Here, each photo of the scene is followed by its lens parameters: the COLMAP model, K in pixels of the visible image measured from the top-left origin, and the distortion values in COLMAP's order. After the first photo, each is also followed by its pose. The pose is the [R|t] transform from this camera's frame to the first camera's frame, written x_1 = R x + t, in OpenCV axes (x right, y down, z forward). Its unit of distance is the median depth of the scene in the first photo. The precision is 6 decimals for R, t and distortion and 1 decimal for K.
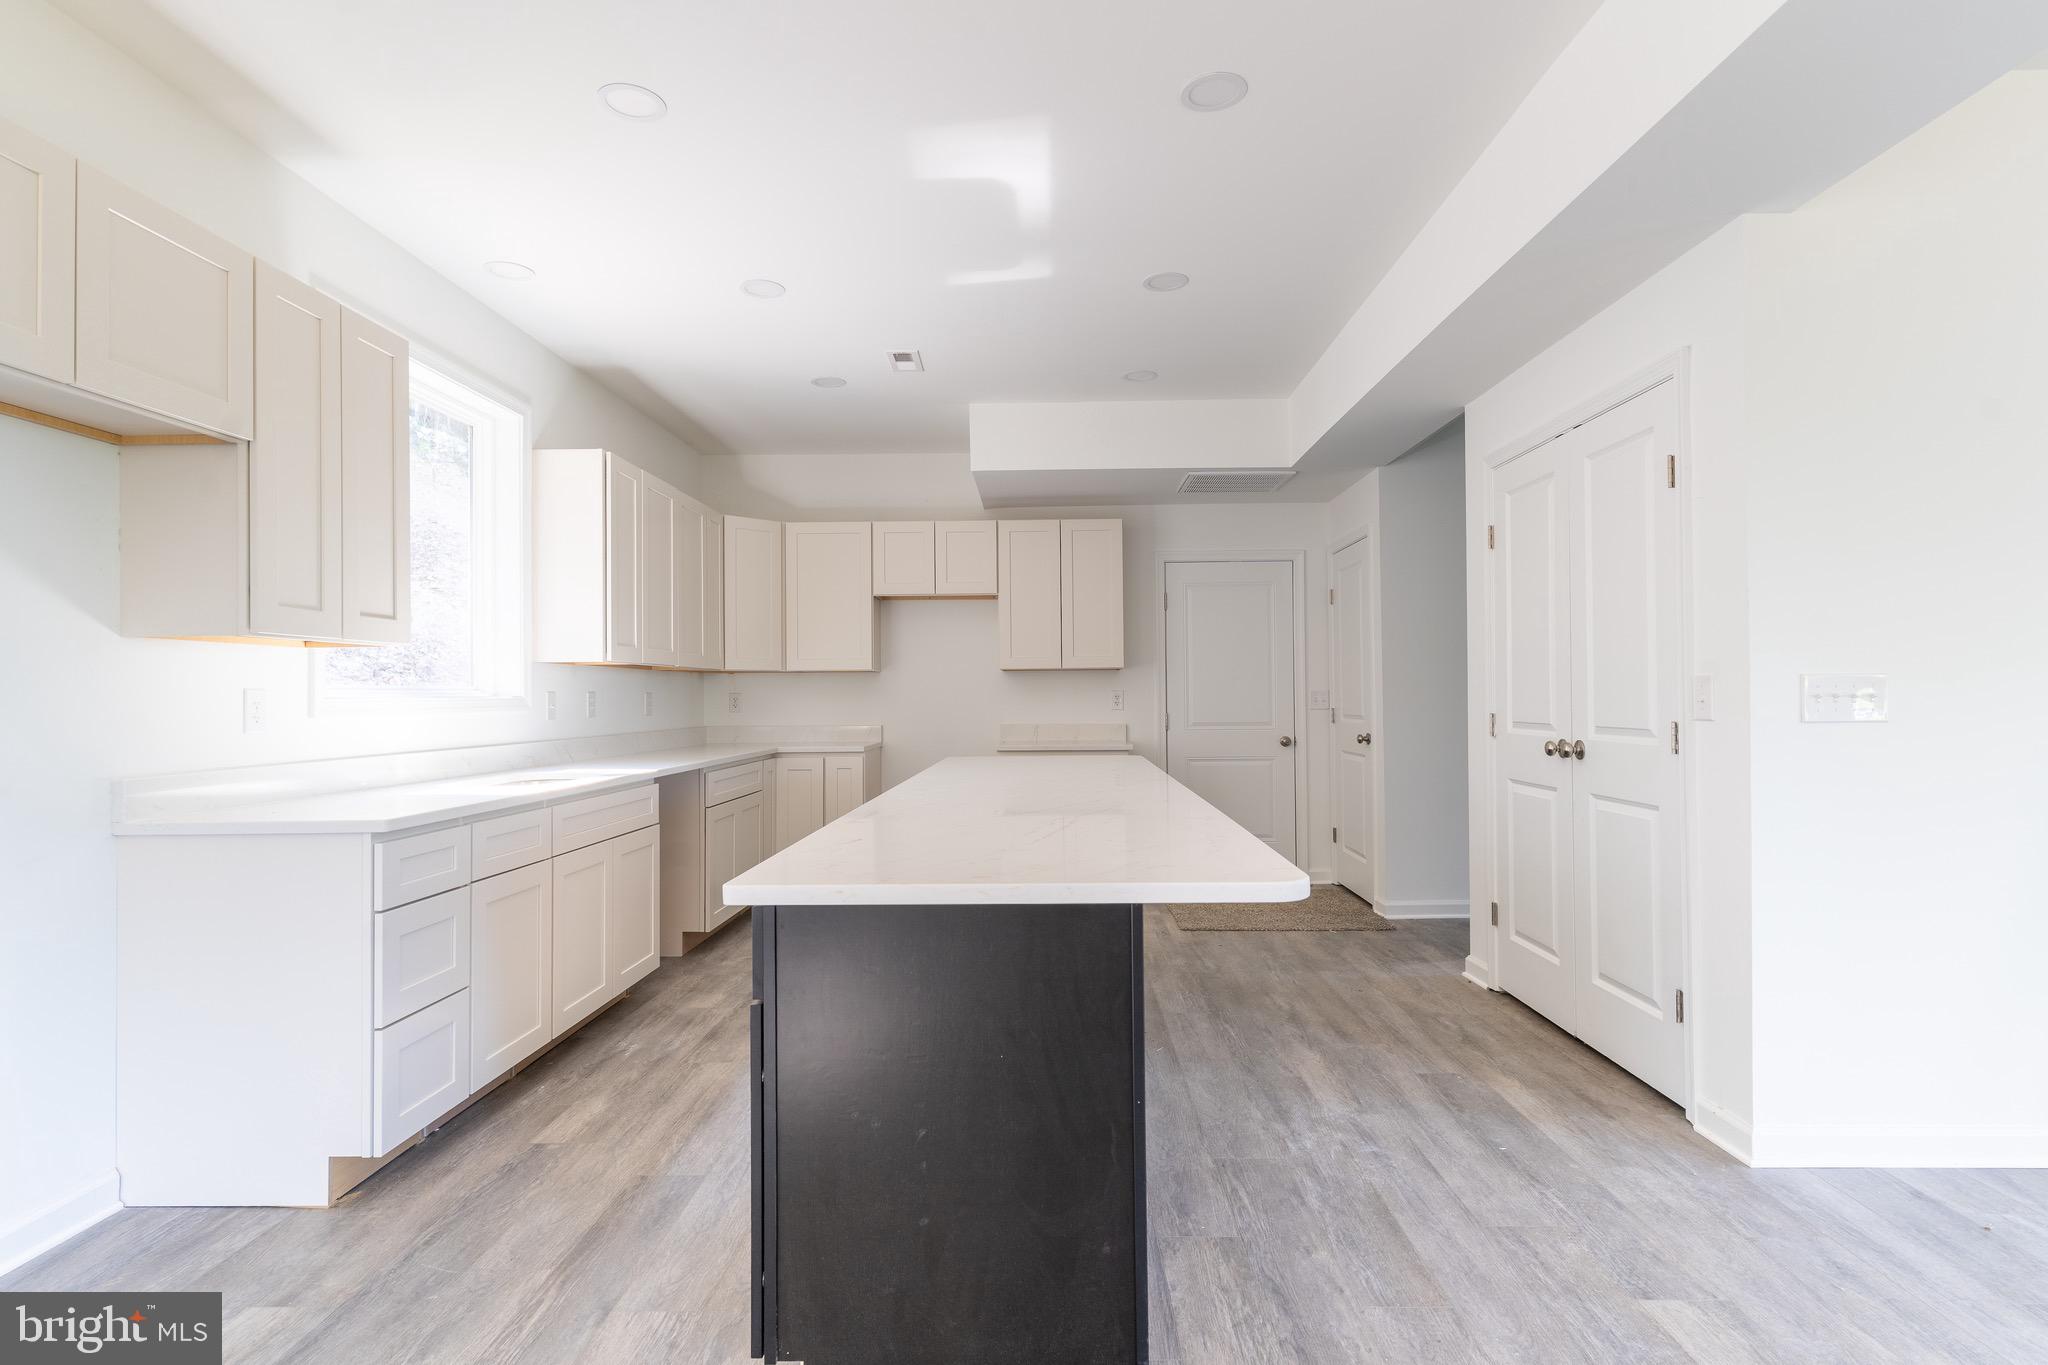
lens RADIAL K [[1042.8, 0, 1029.1], [0, 1042.8, 676.1], [0, 0, 1]] dist [-0.002555, -0.000021]
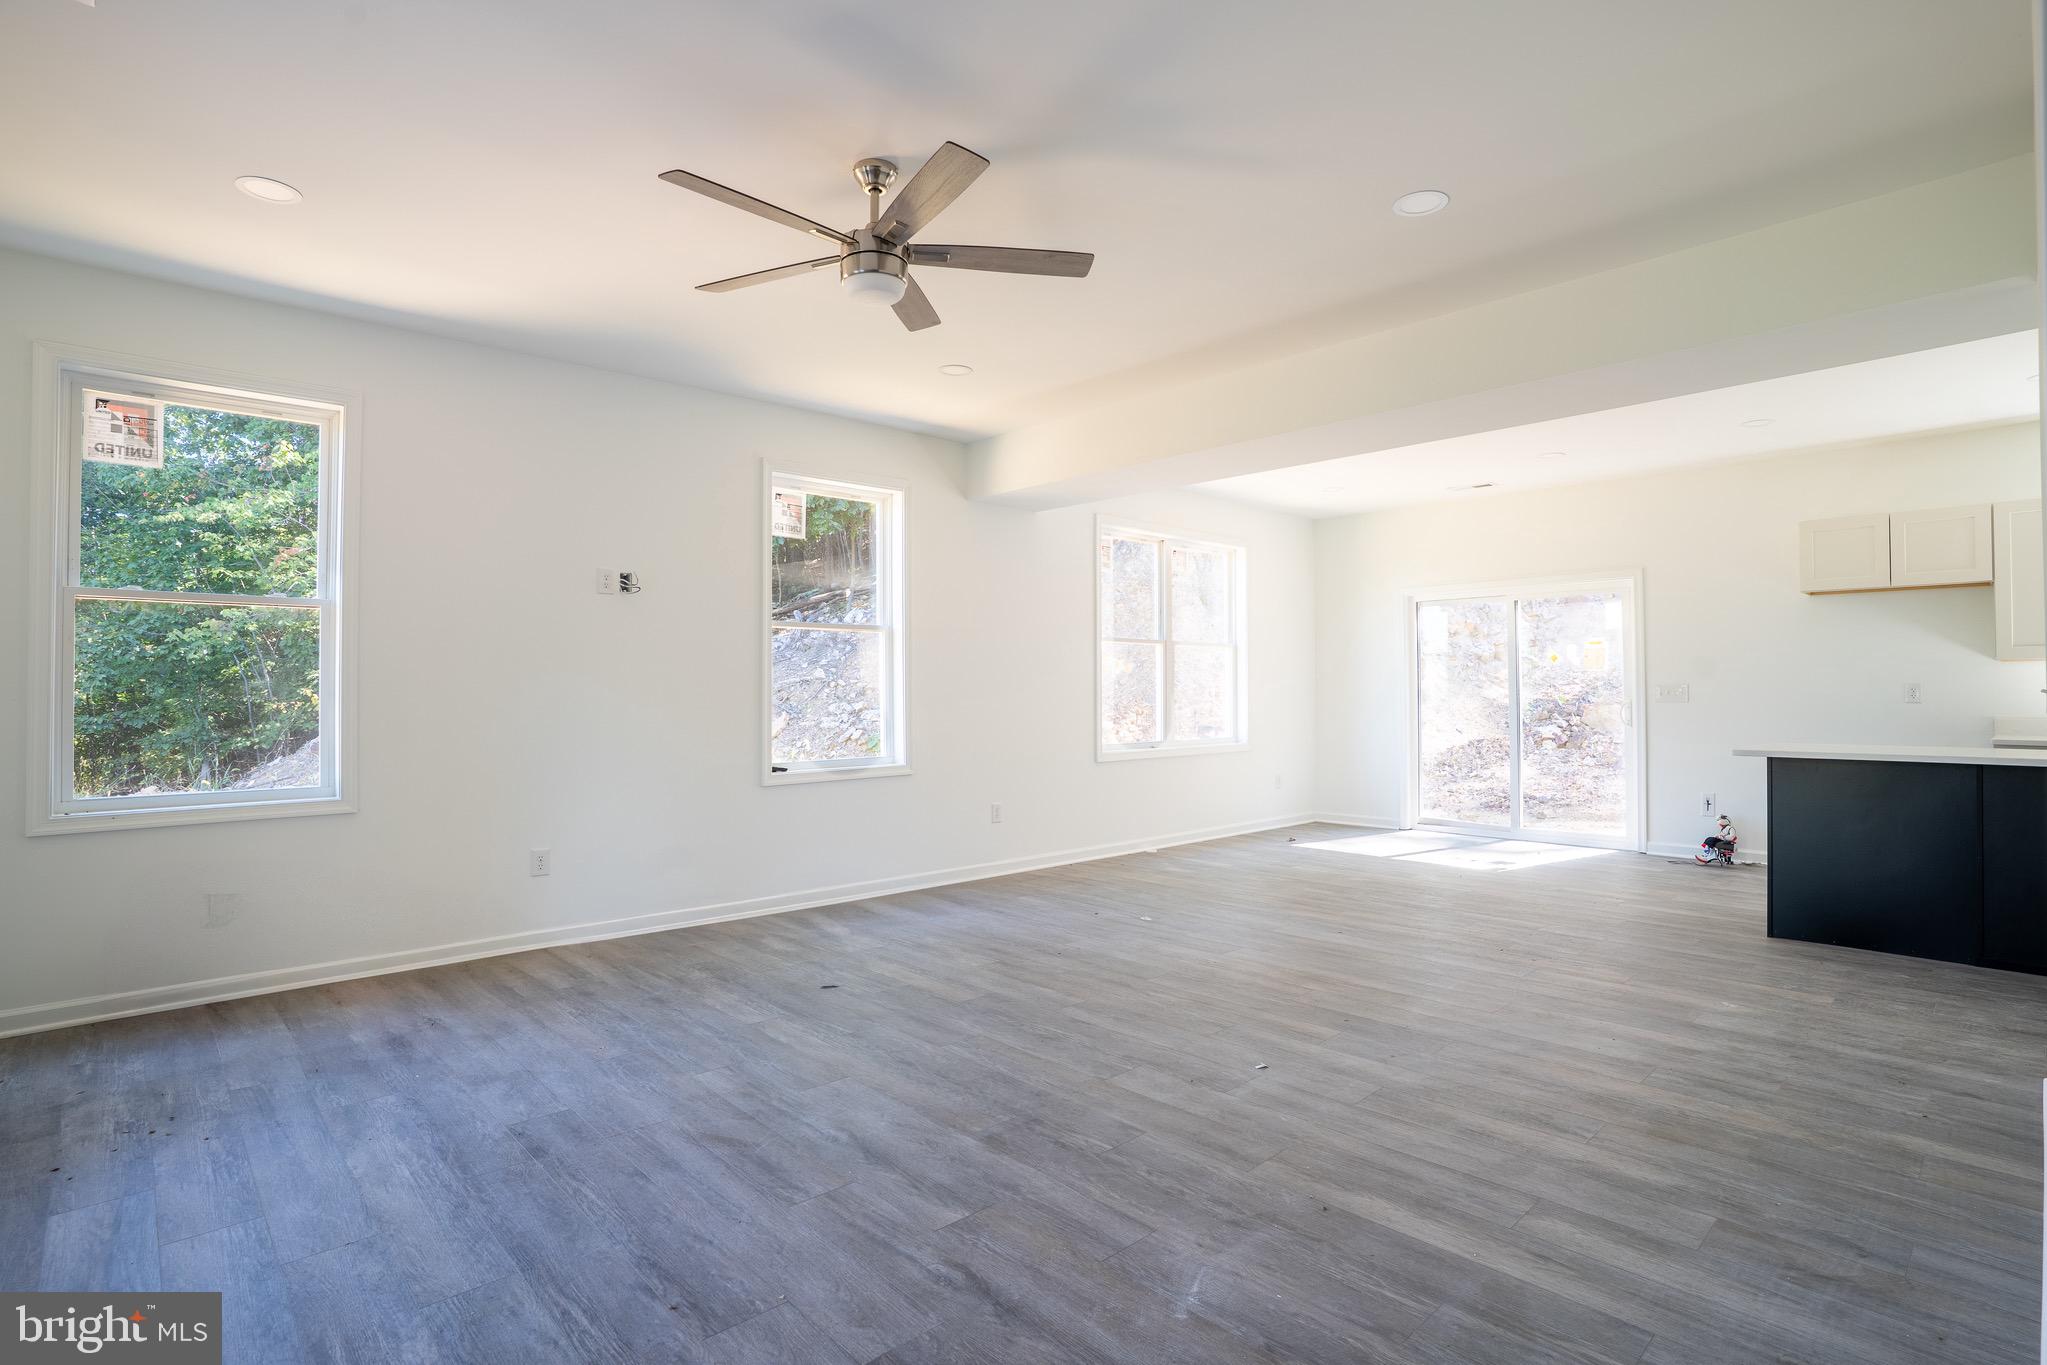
lens RADIAL K [[1021.8, 0, 1026.7], [0, 1021.8, 677.8], [0, 0, 1]] dist [-0.061635, 0.022273]
pose [[-0.701197, -0.001712, -0.712965, 2.630236], [0.016839, 0.999678, -0.018962, 0.004428], [0.712769, -0.025301, -0.700943, 1.089502]]
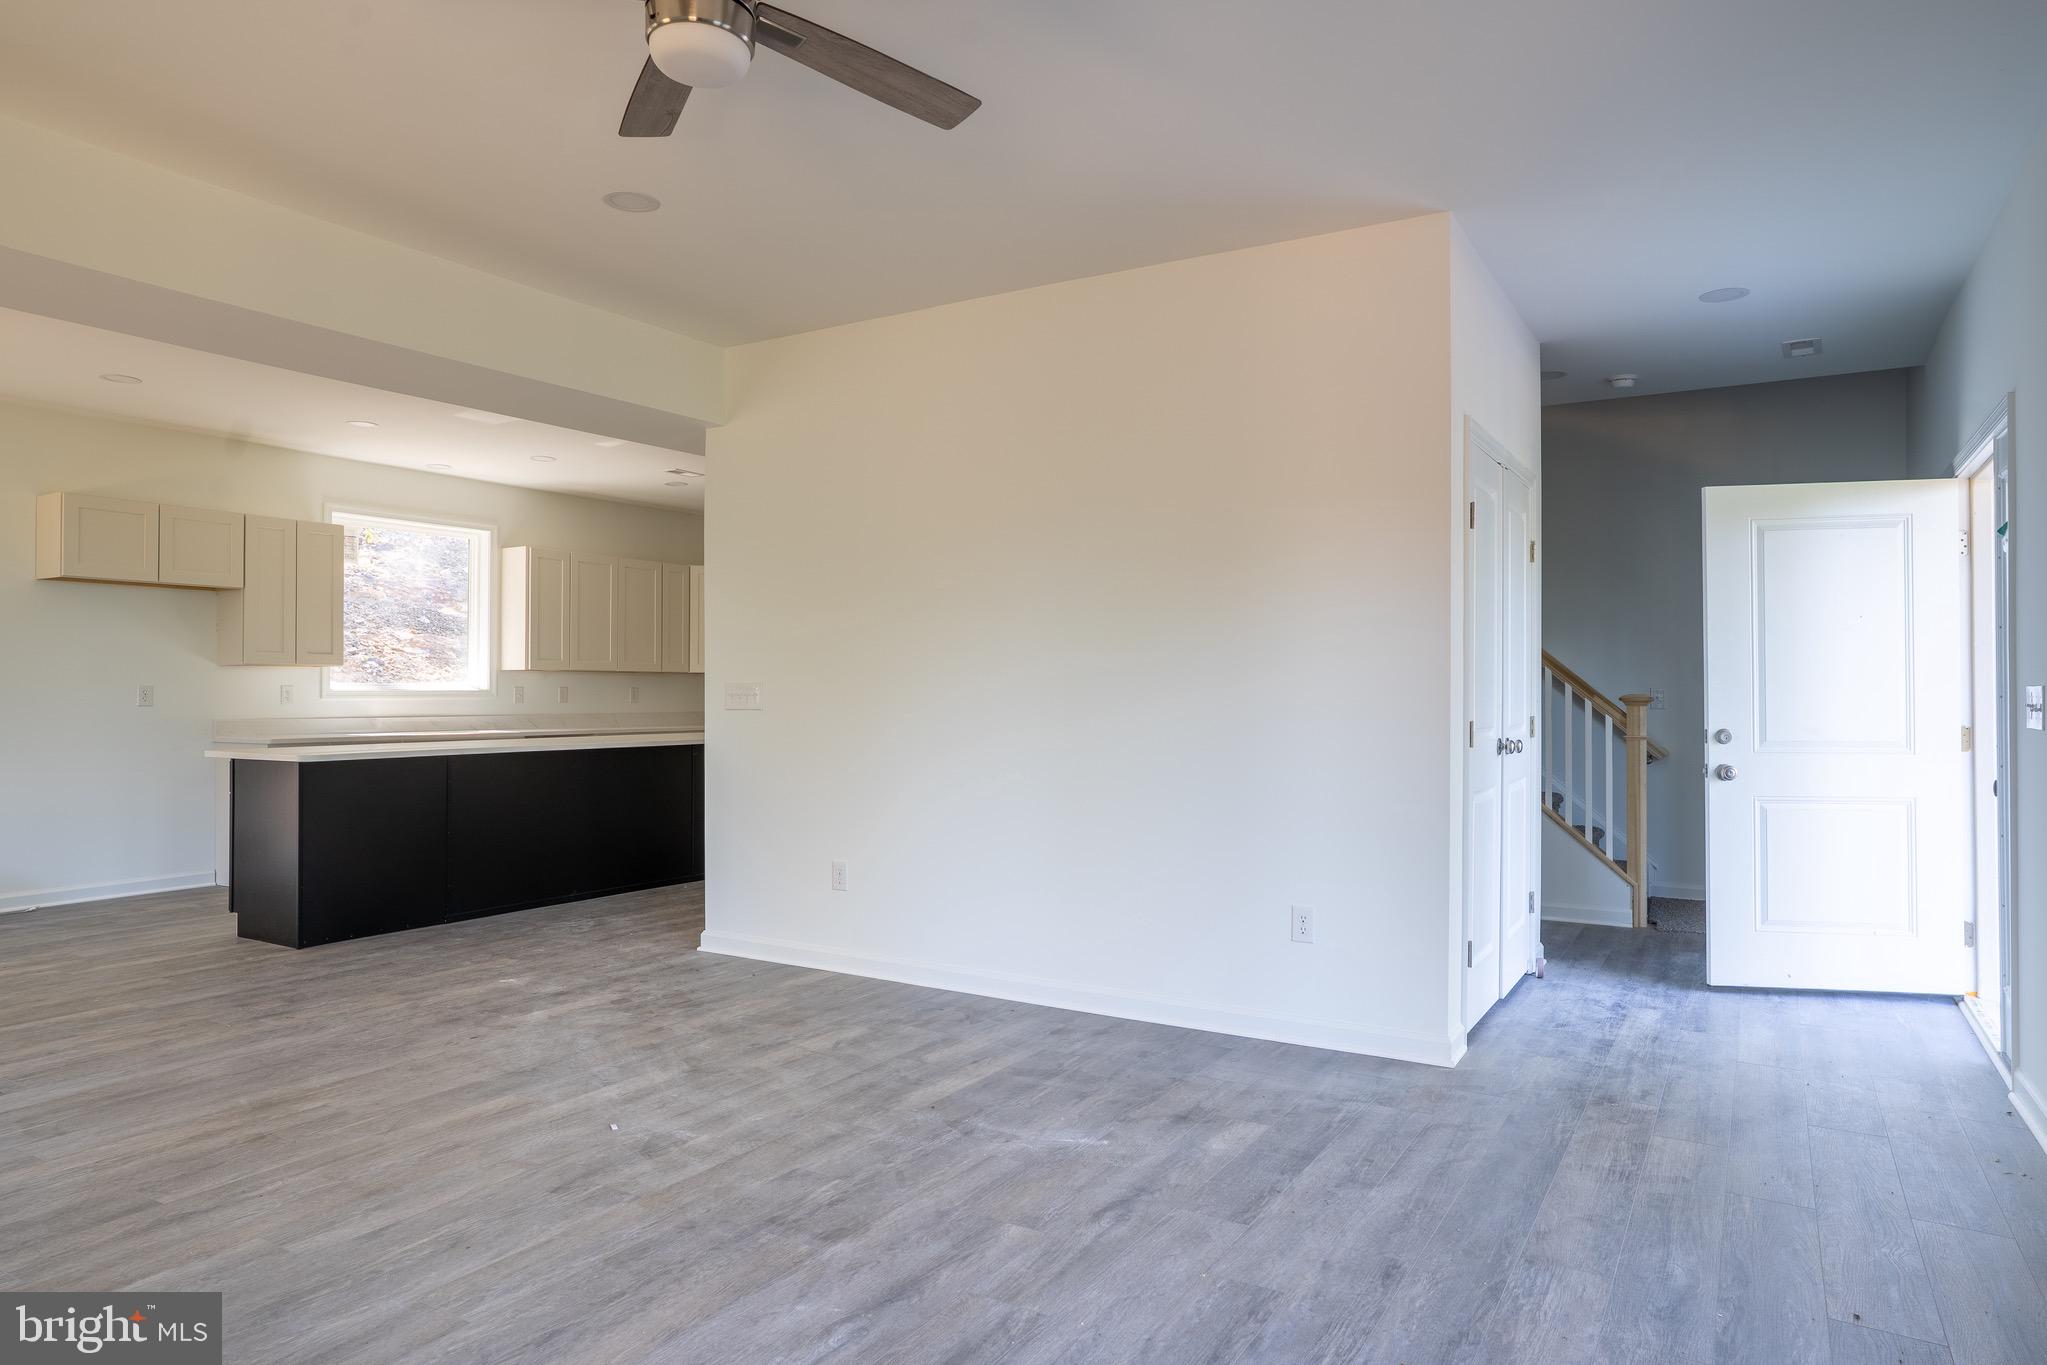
lens RADIAL K [[1241.8, 0, 1037.9], [0, 1241.8, 673.6], [0, 0, 1]] dist [-0.001393, 0.004106]
pose [[0.878854, 0.002313, -0.477085, 2.566315], [-0.002147, 0.999997, 0.000894, -0.026141], [0.477086, 0.000238, 0.878857, -0.726956]]
